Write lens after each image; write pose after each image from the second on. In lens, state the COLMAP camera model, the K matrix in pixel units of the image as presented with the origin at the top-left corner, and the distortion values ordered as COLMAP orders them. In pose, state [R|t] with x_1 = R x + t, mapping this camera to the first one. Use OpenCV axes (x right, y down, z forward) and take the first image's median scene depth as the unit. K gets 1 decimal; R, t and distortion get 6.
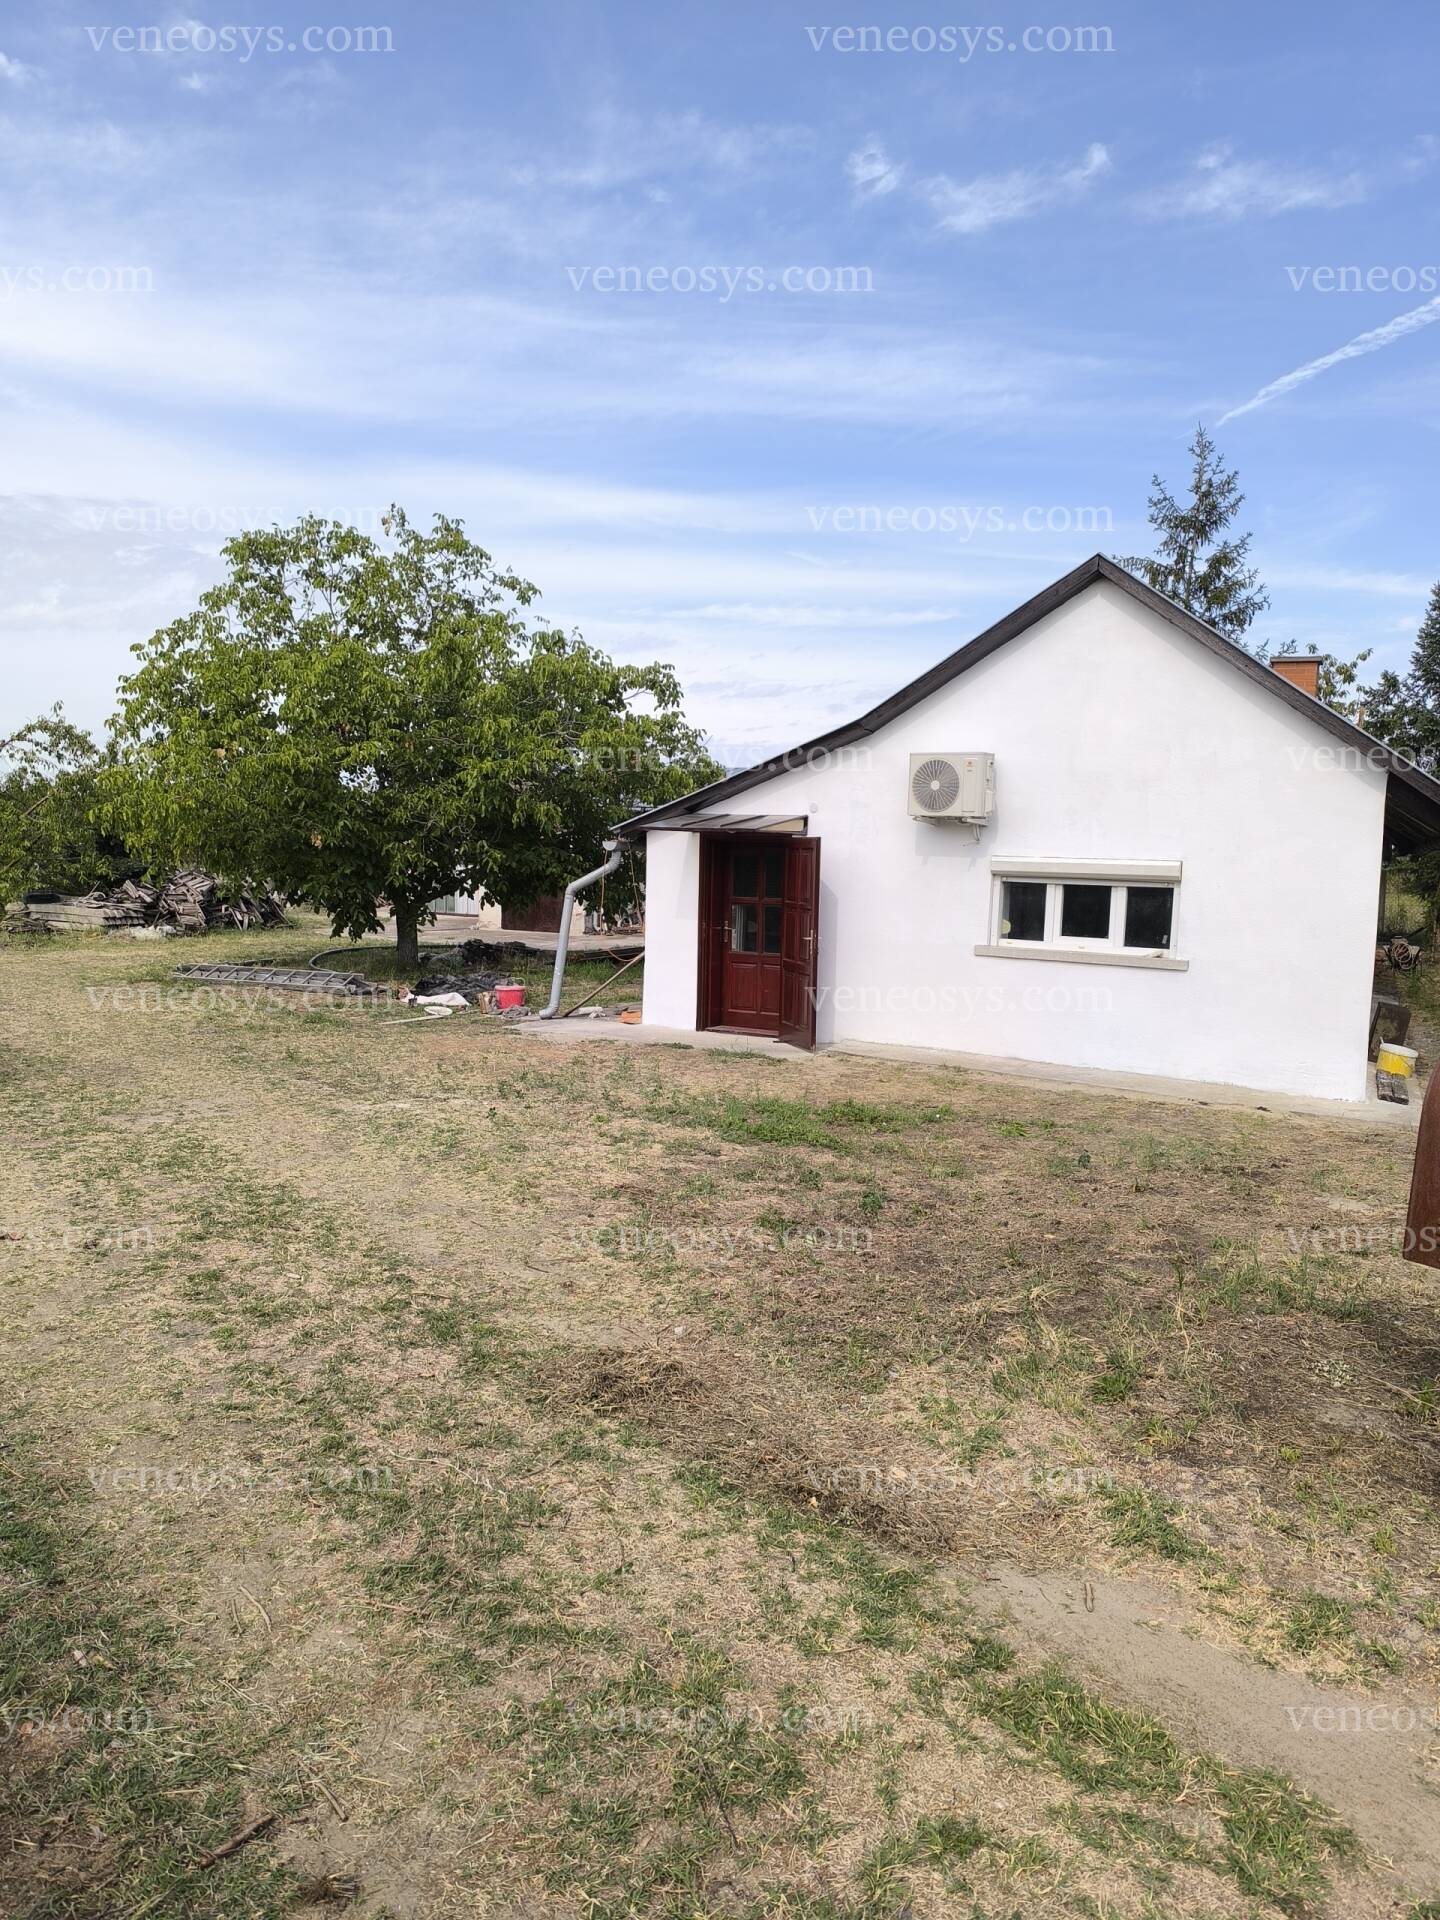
lens RADIAL K [[1298.7, 0, 720.0], [0, 1298.7, 960.0], [0, 0, 1]] dist [0.022690, -0.024141]
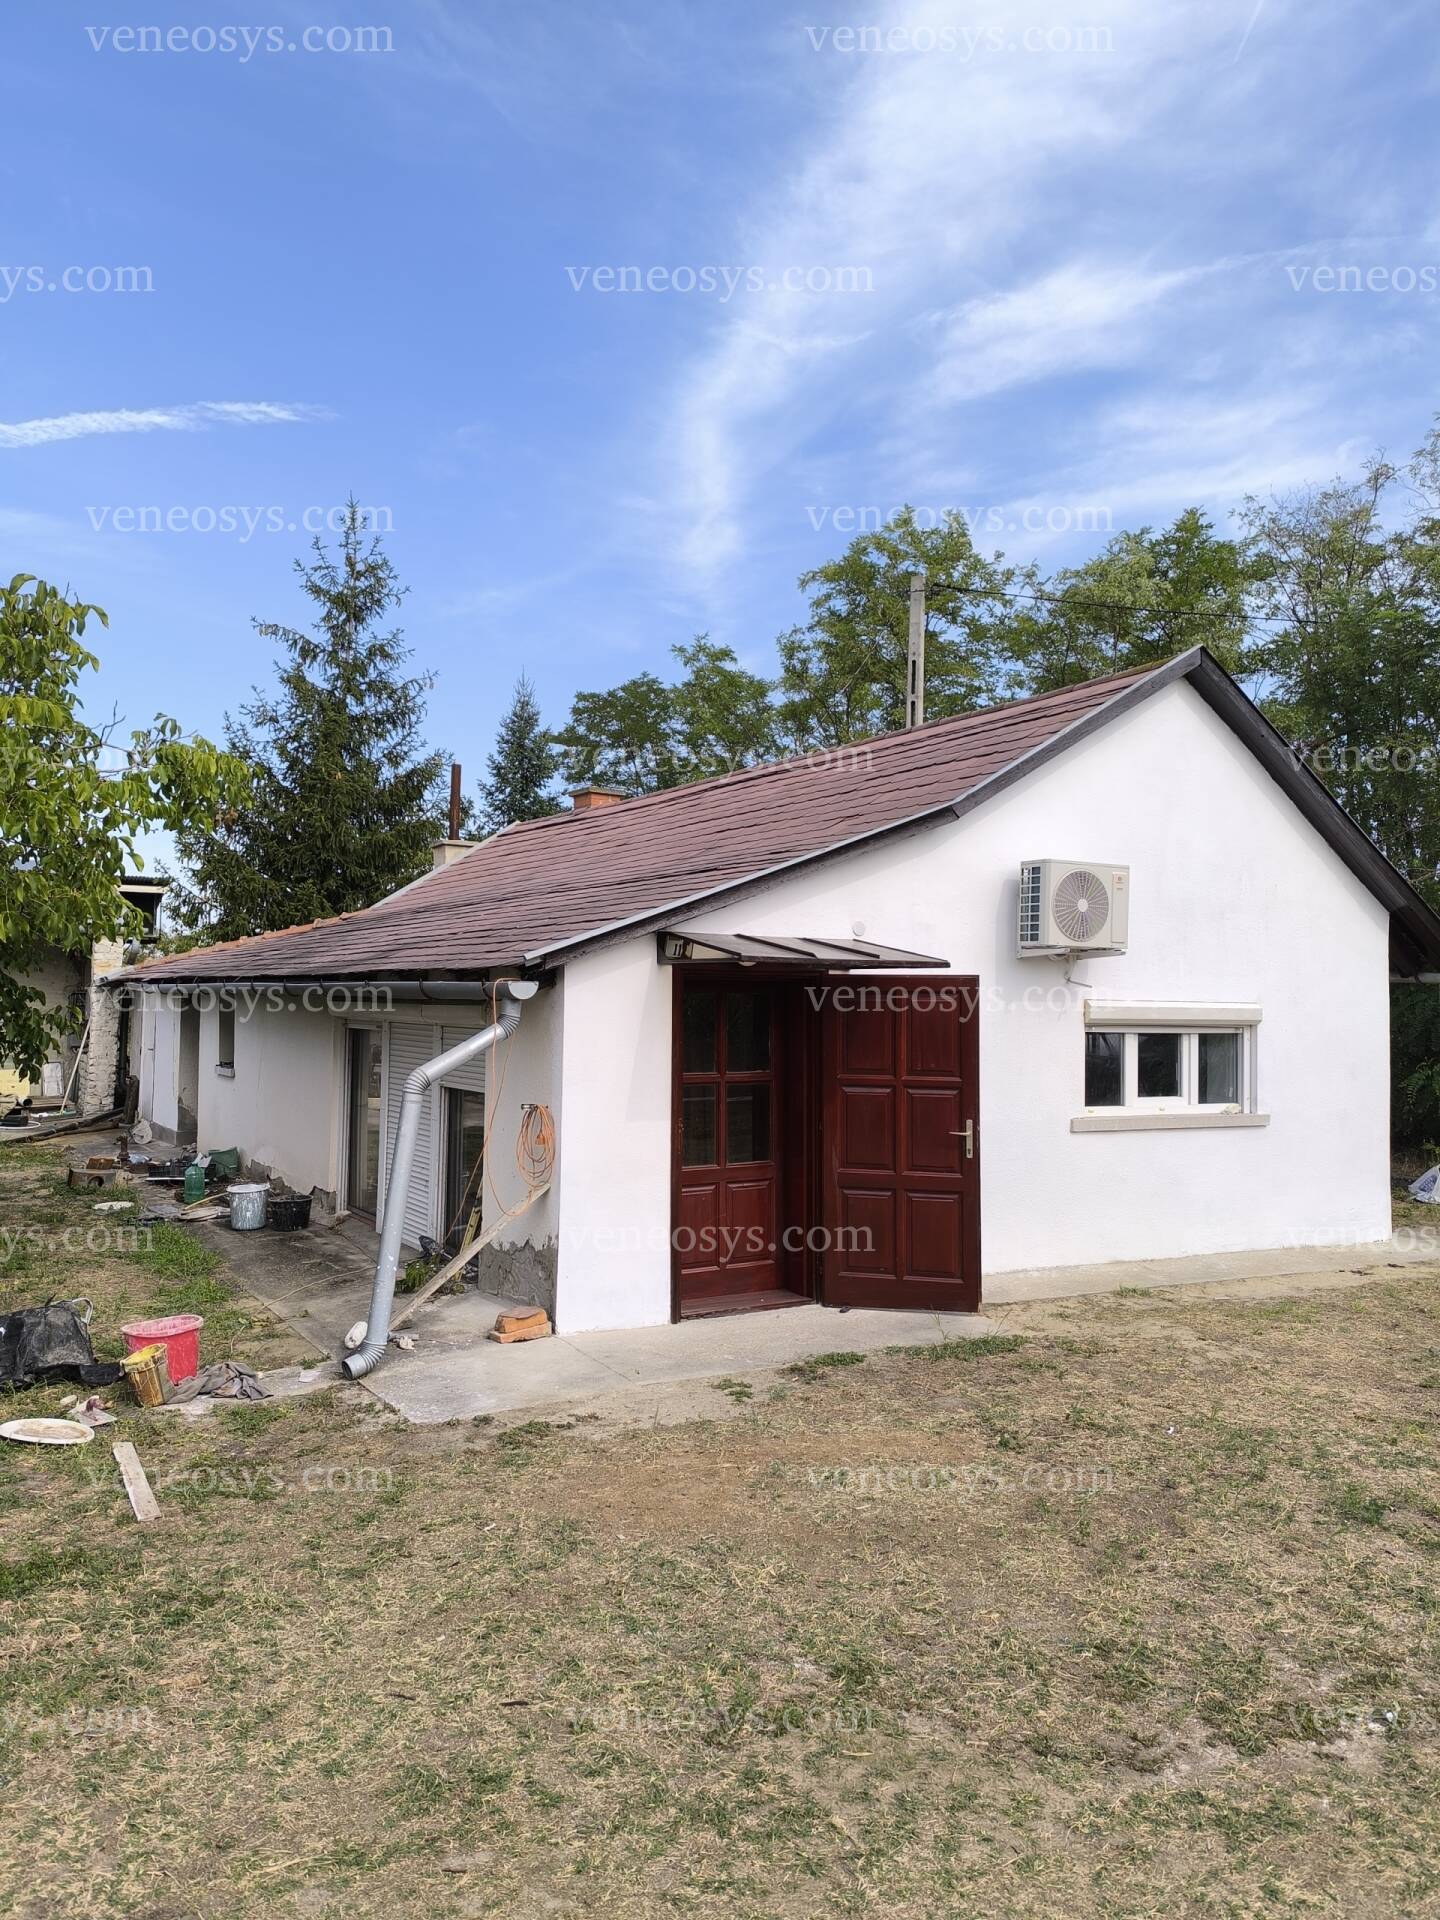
lens RADIAL K [[1298.7, 0, 720.0], [0, 1298.7, 960.0], [0, 0, 1]] dist [0.022690, -0.024141]
pose [[0.499732, 0.006459, 0.866156, -0.564859], [0.072460, 0.996155, -0.049235, -0.081908], [-0.863144, 0.087366, 0.497343, 0.809142]]
